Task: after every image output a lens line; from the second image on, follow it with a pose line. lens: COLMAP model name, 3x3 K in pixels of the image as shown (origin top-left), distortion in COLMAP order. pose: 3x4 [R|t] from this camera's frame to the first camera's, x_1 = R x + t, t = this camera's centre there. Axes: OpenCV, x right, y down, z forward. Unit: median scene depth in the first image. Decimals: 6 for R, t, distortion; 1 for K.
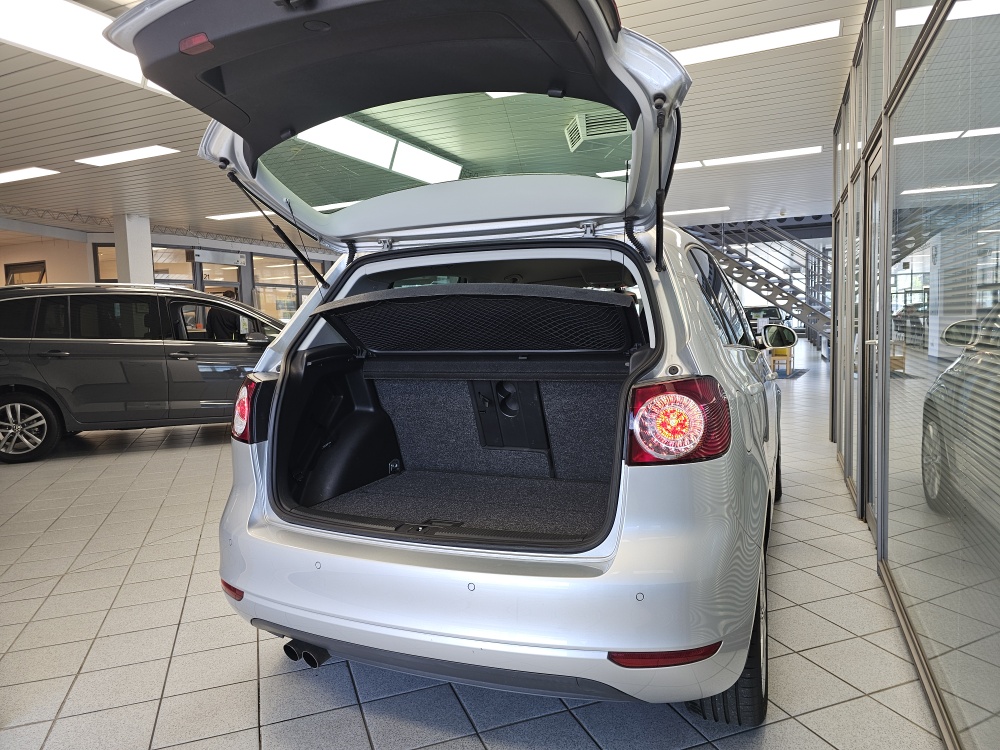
lens RADIAL K [[668.8, 0, 505.0], [0, 668.8, 378.6], [0, 0, 1]] dist [0.064913, -0.084302]
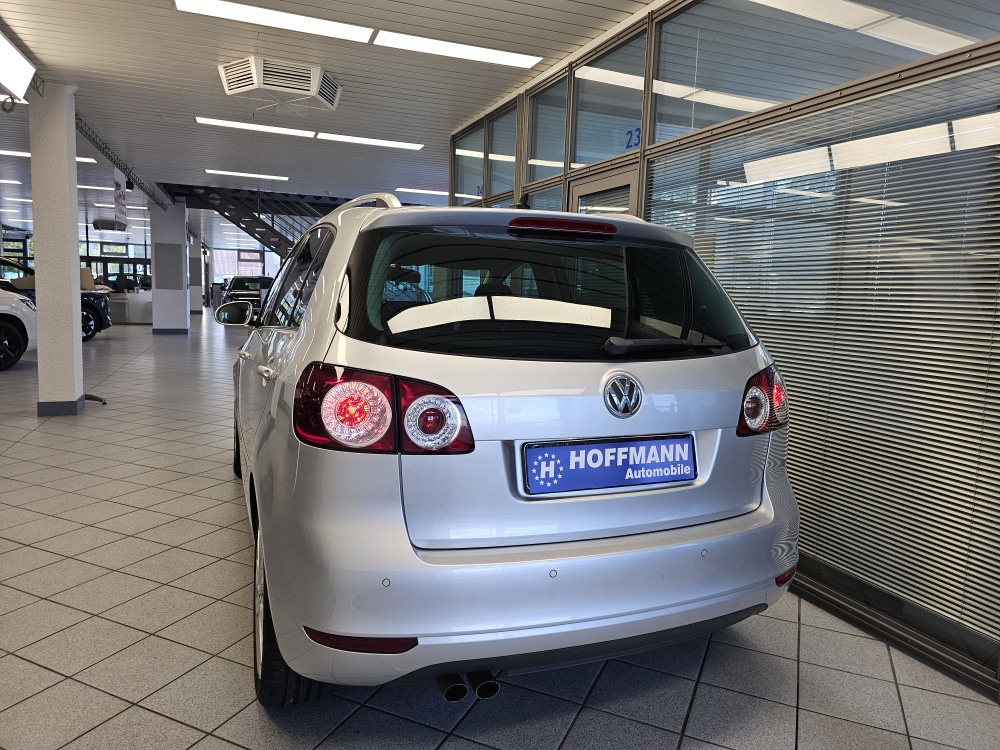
lens RADIAL K [[707.0, 0, 500.0], [0, 707.0, 375.0], [0, 0, 1]] dist [-0.000679, -0.003750]
pose [[0.708129, -0.027948, 0.705529, -0.300333], [0.005150, 0.999394, 0.034420, -0.009214], [-0.706064, -0.020741, 0.707844, 0.110447]]
